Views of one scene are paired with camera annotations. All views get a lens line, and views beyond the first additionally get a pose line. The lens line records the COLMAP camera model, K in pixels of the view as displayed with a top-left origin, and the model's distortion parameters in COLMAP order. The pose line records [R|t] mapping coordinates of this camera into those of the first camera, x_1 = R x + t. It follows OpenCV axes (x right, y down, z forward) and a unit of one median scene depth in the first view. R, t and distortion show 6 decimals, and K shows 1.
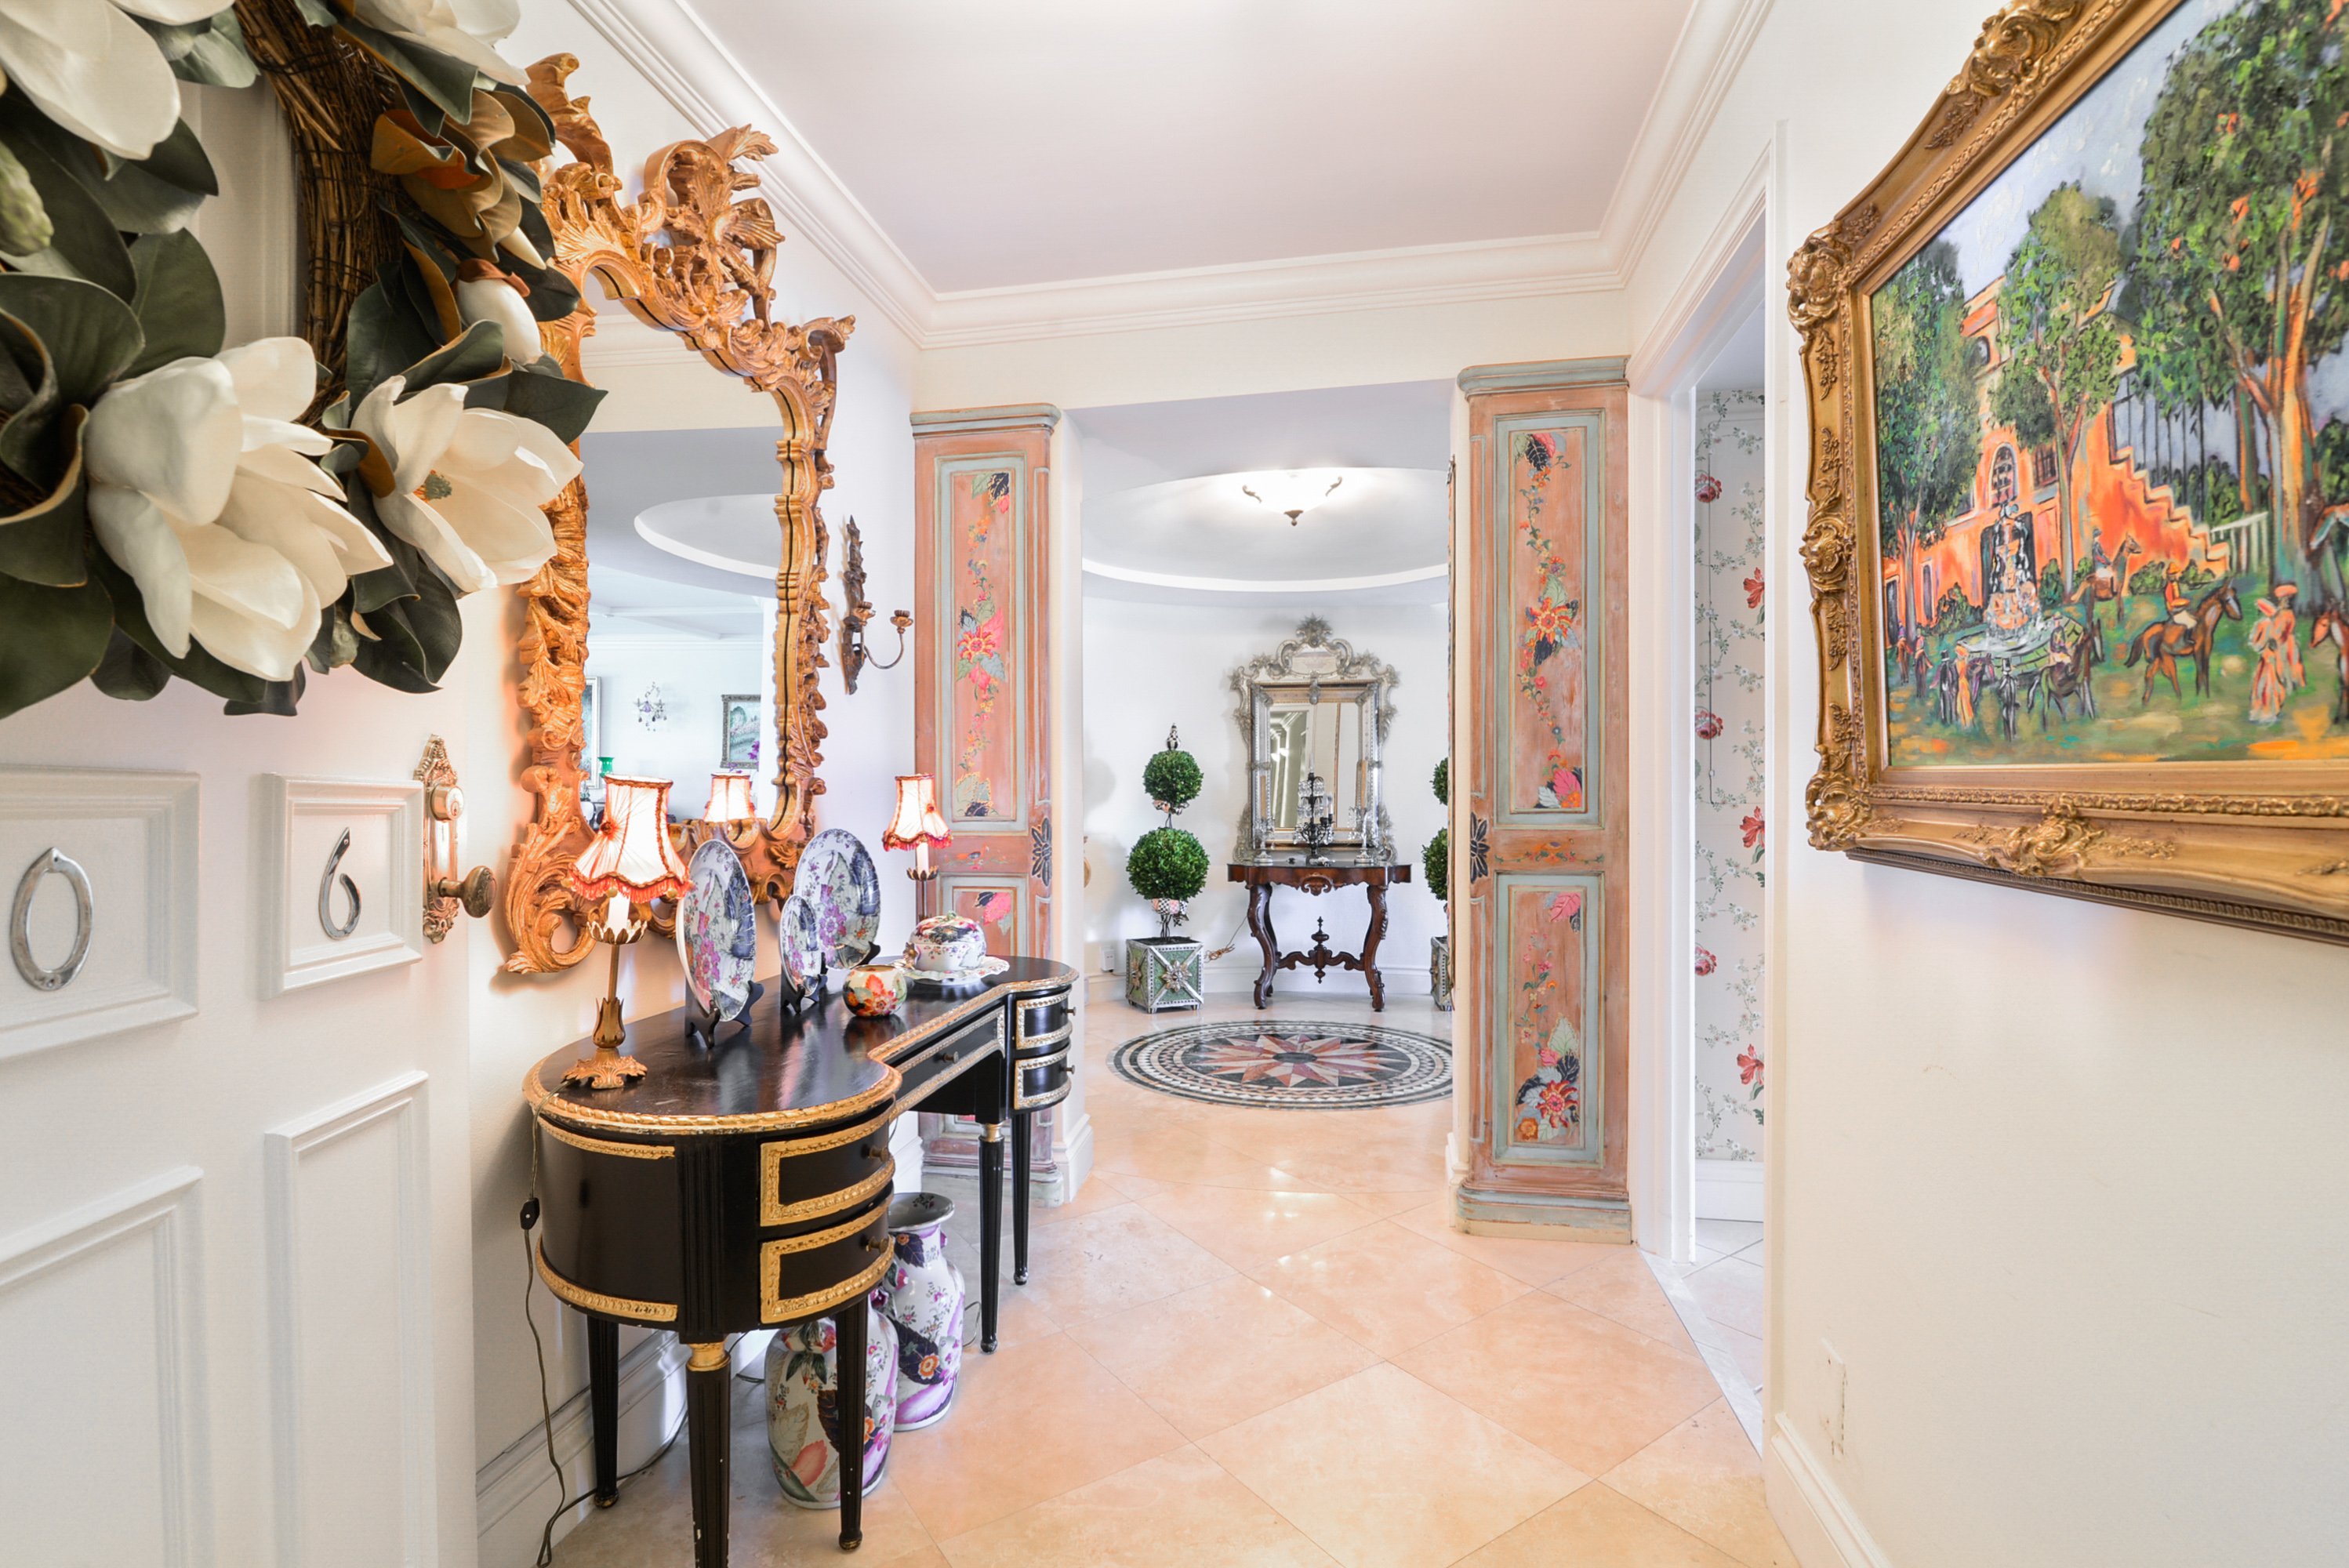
lens RADIAL K [[1095.2, 0, 1170.3], [0, 1095.2, 804.9], [0, 0, 1]] dist [-0.010687, -0.000446]
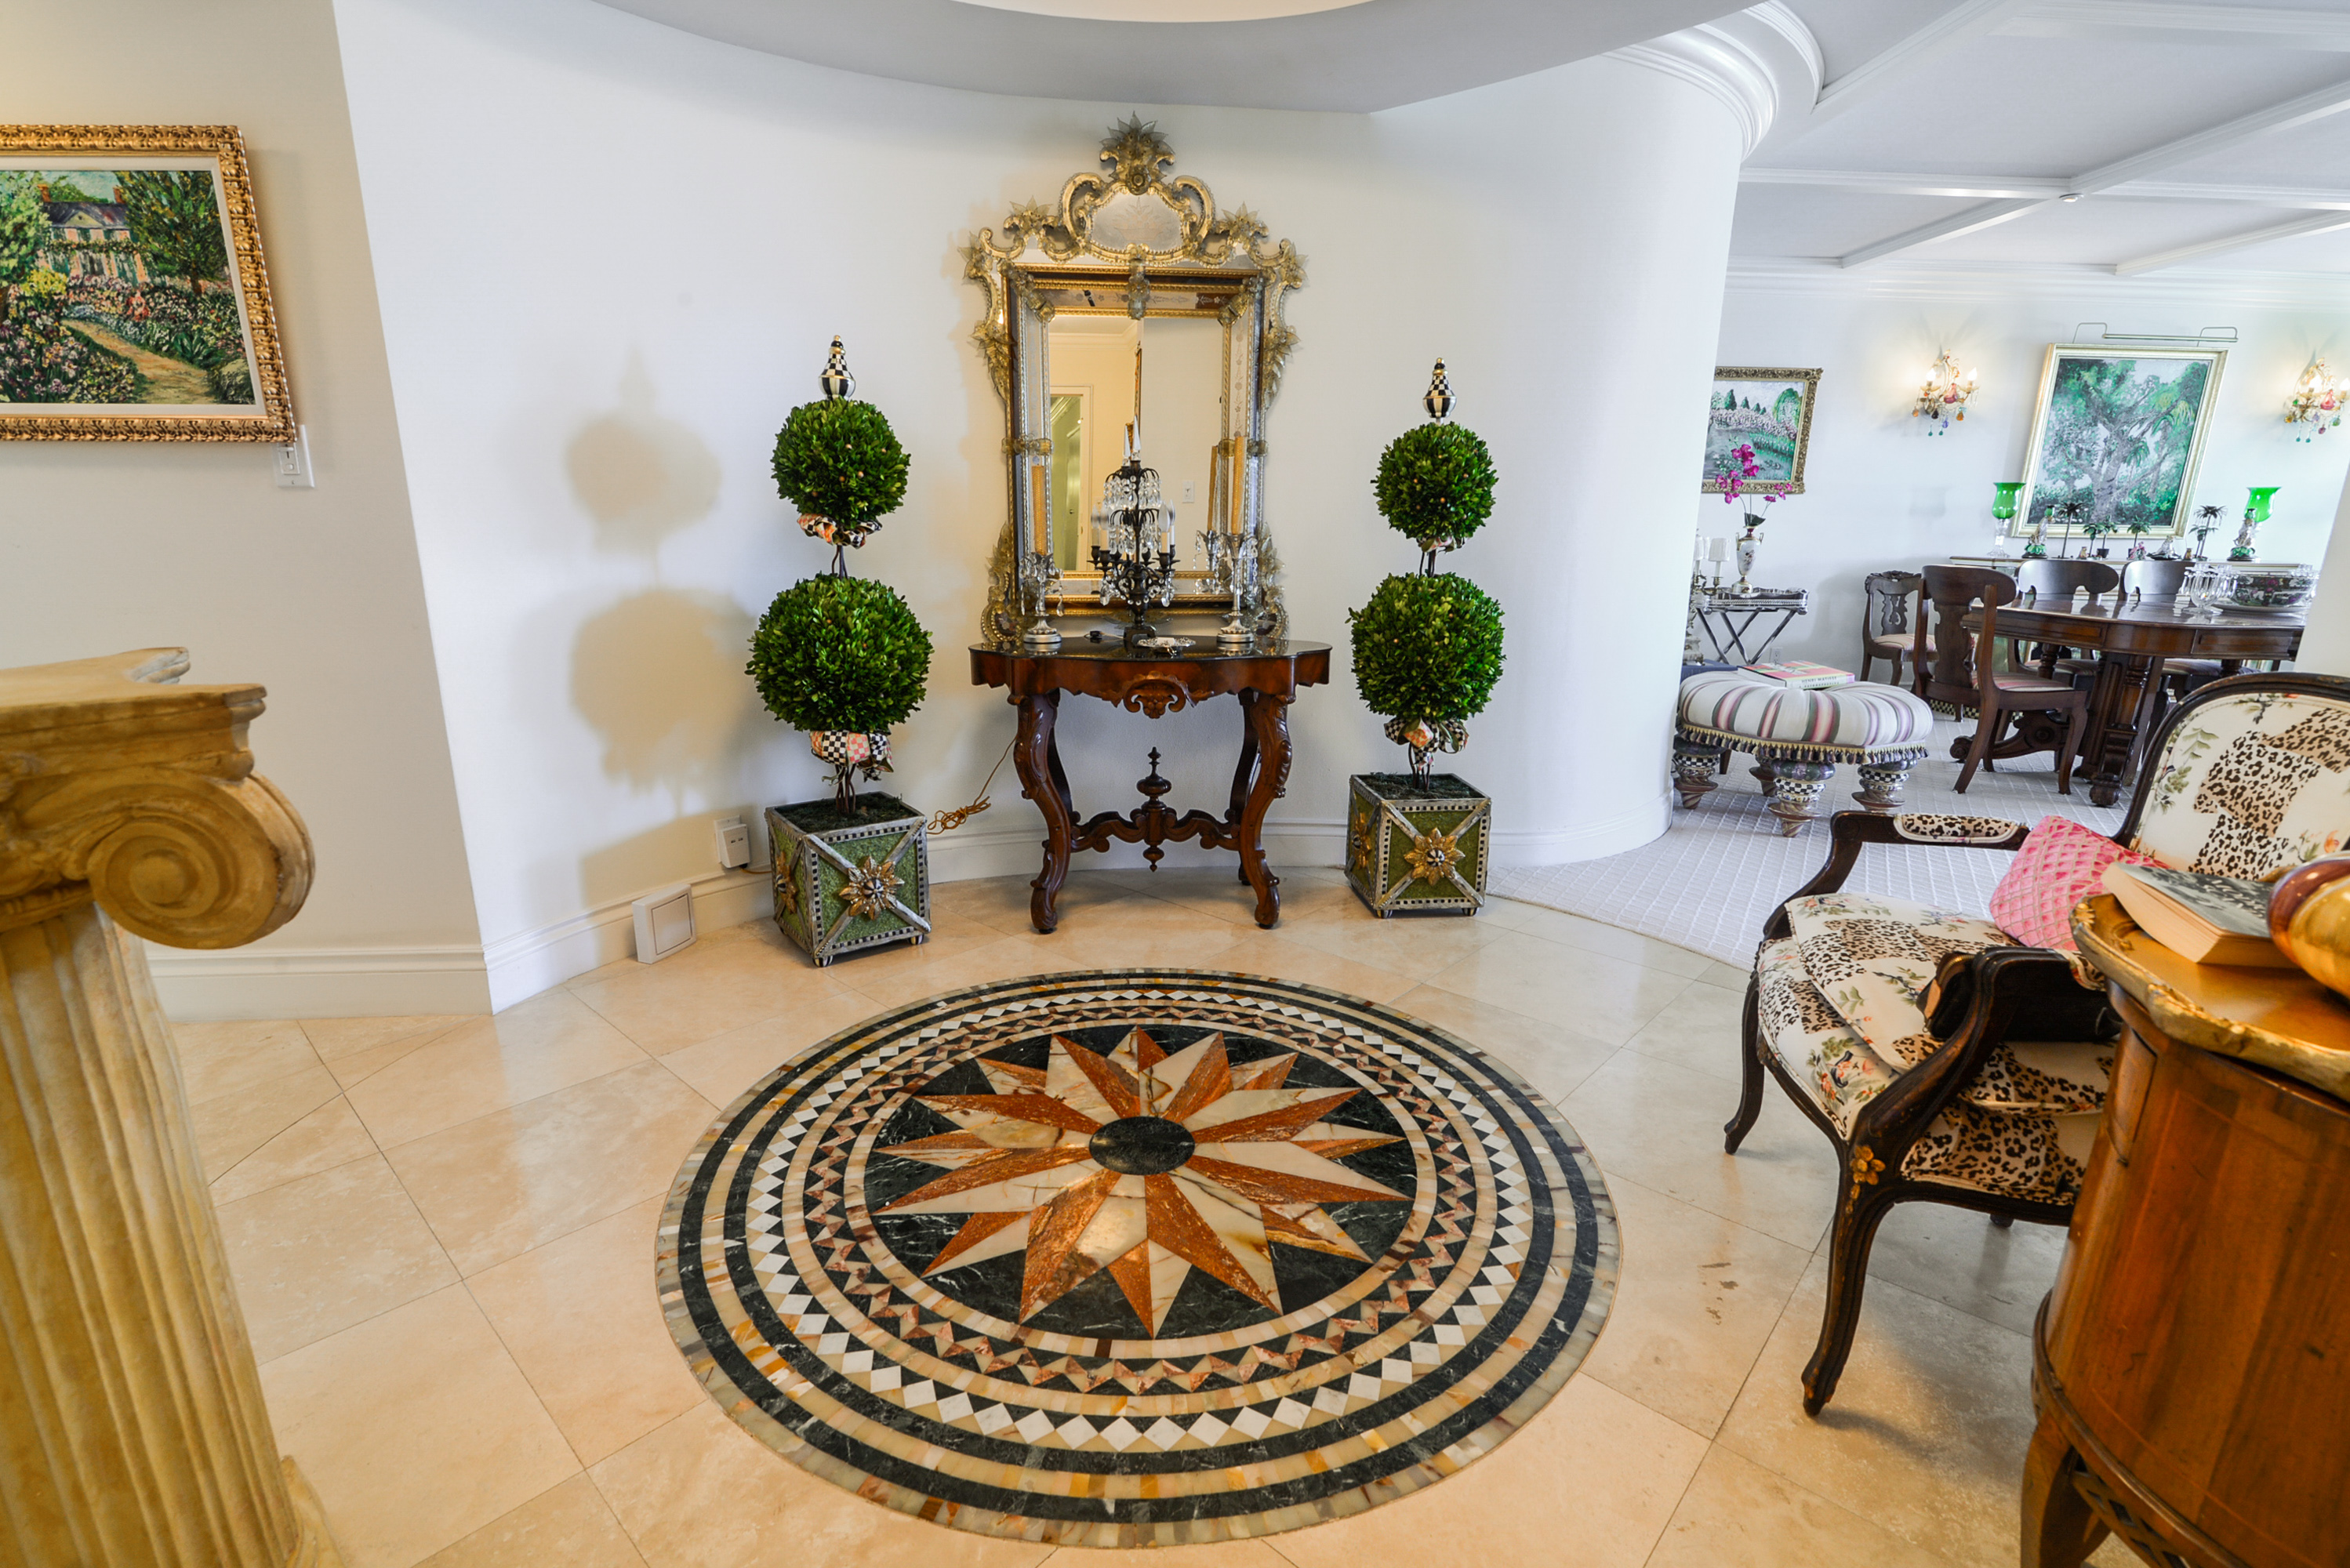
lens RADIAL K [[1095.6, 0, 1170.9], [0, 1095.6, 795.0], [0, 0, 1]] dist [-0.010687, -0.000446]
pose [[0.975531, -0.044266, 0.215361, 0.039353], [-0.009471, 0.970153, 0.242308, -0.003281], [-0.219659, -0.238419, 0.945995, 0.627827]]
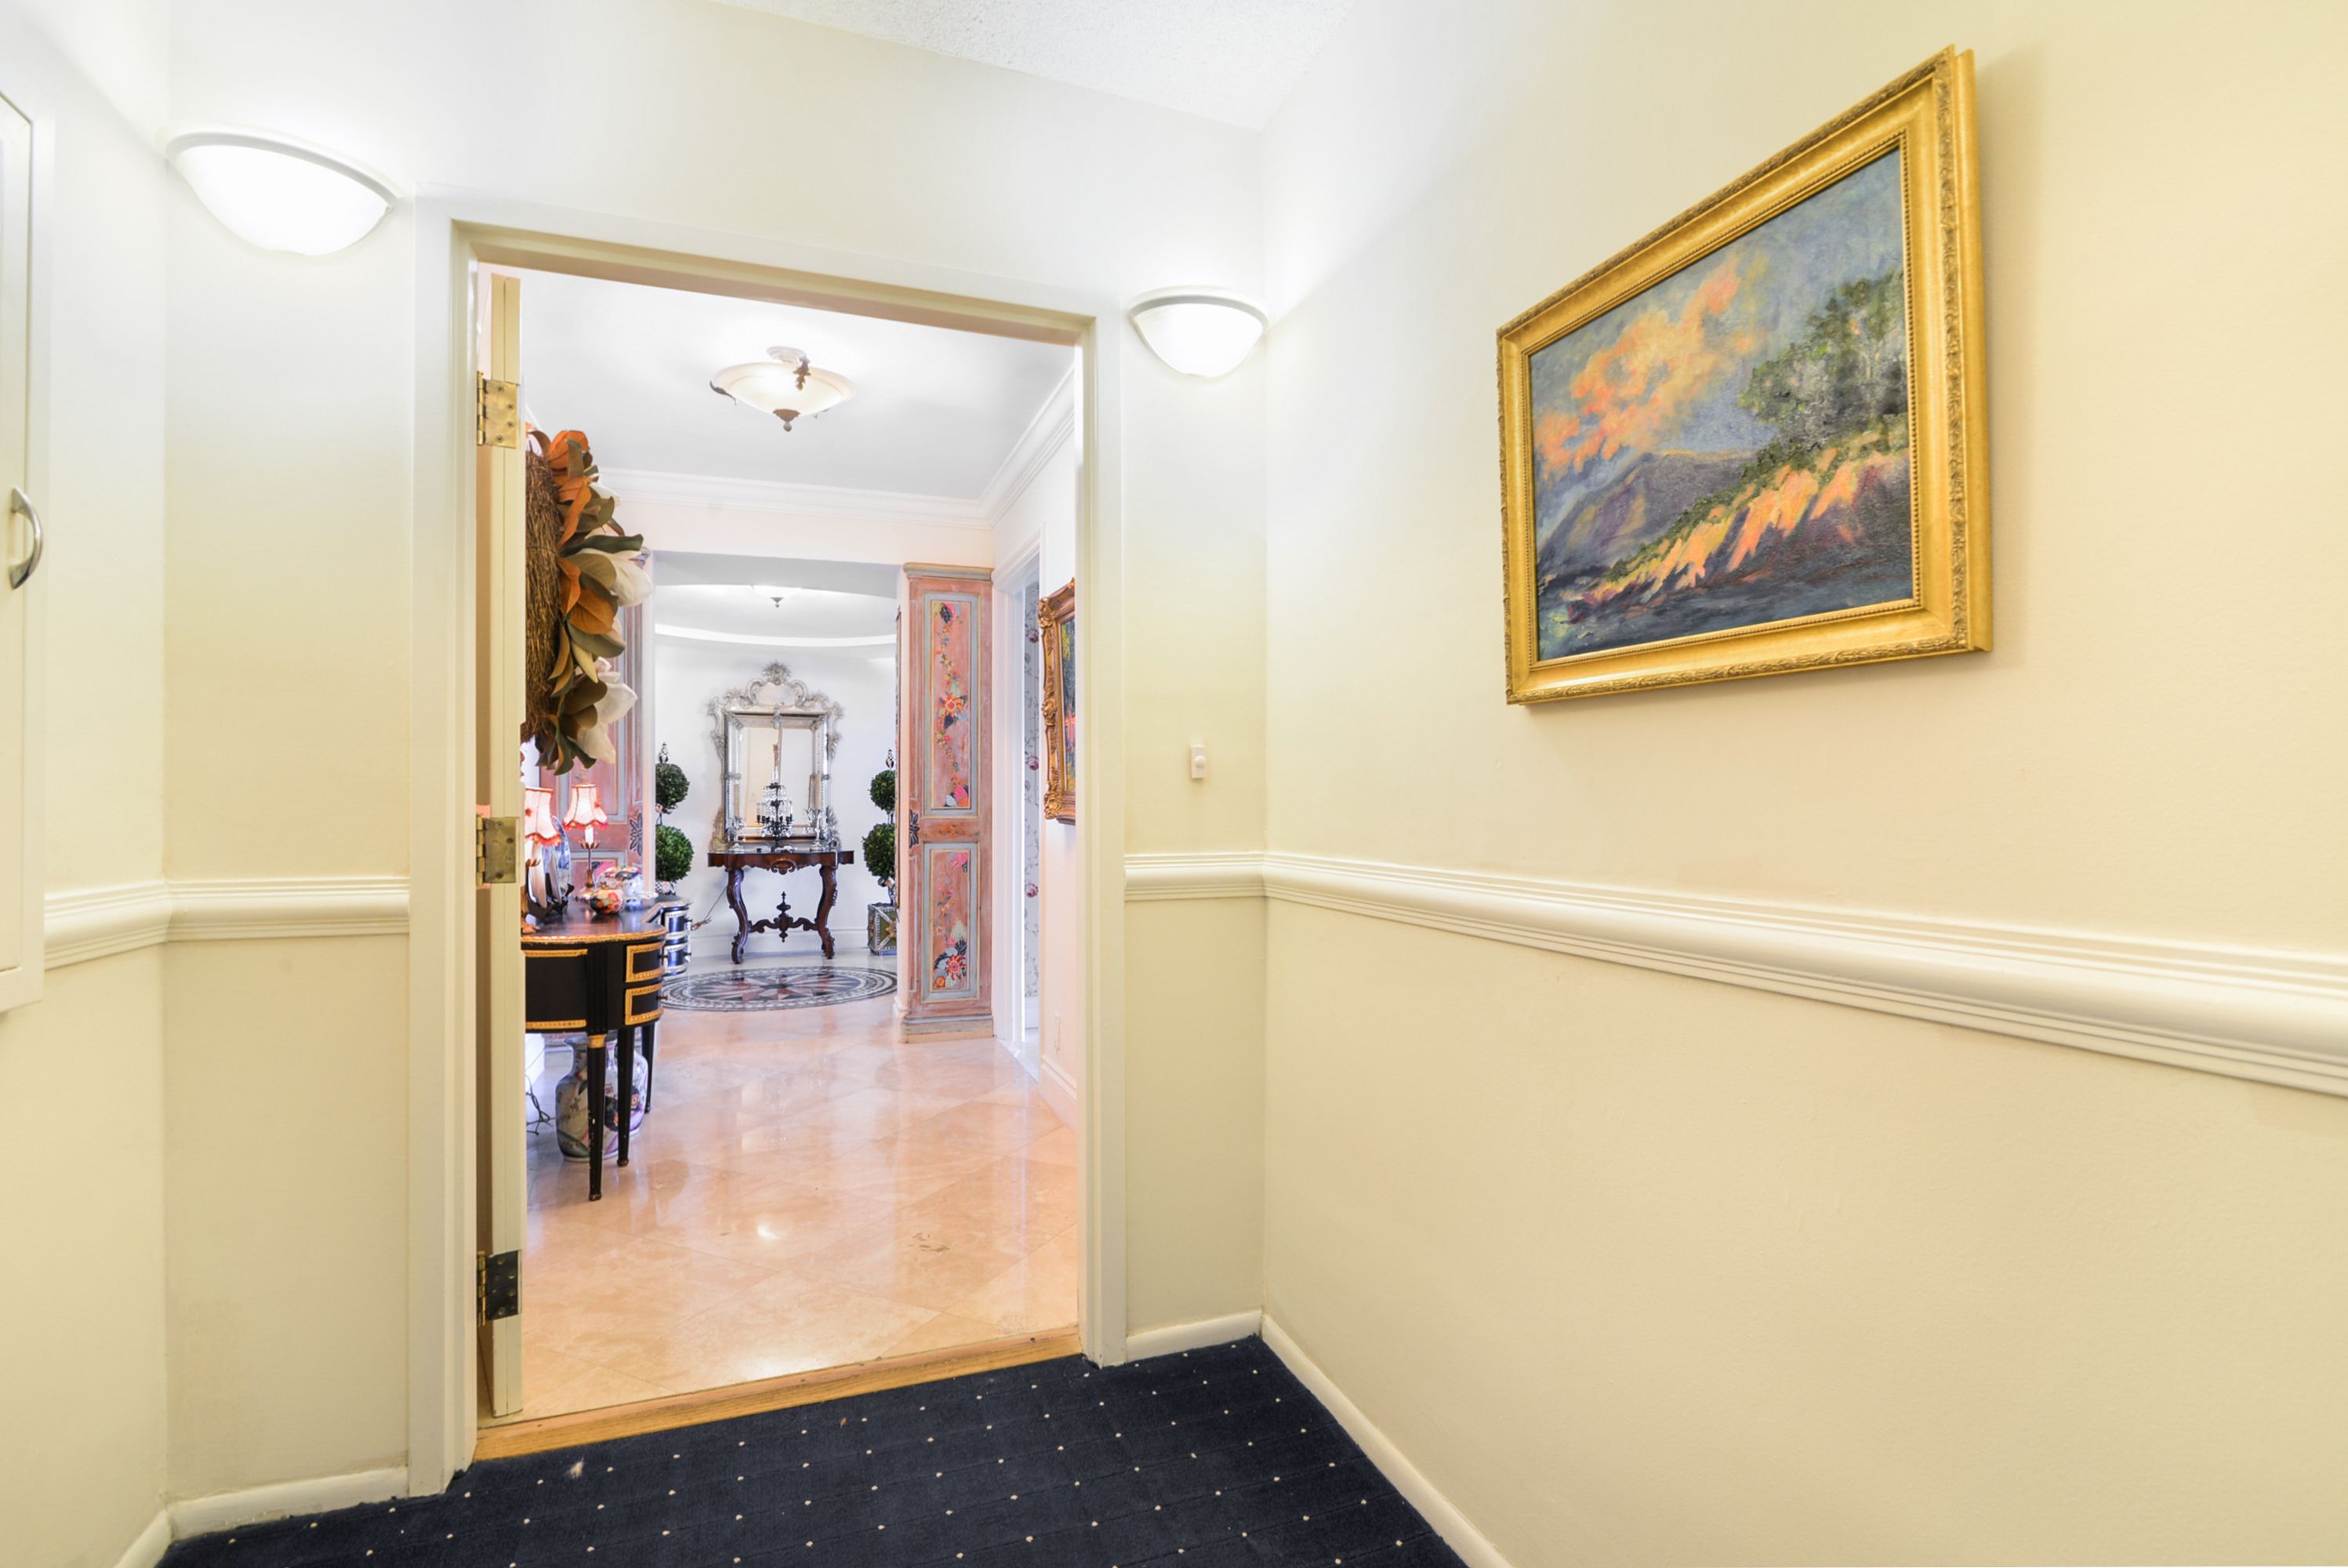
lens RADIAL K [[1094.7, 0, 1169.9], [0, 1094.7, 798.0], [0, 0, 1]] dist [-0.010687, -0.000446]
pose [[0.862684, 0.005620, 0.505712, -0.160528], [0.000173, 0.999935, -0.011408, 0.005660], [-0.505743, 0.009929, 0.862627, -0.464718]]
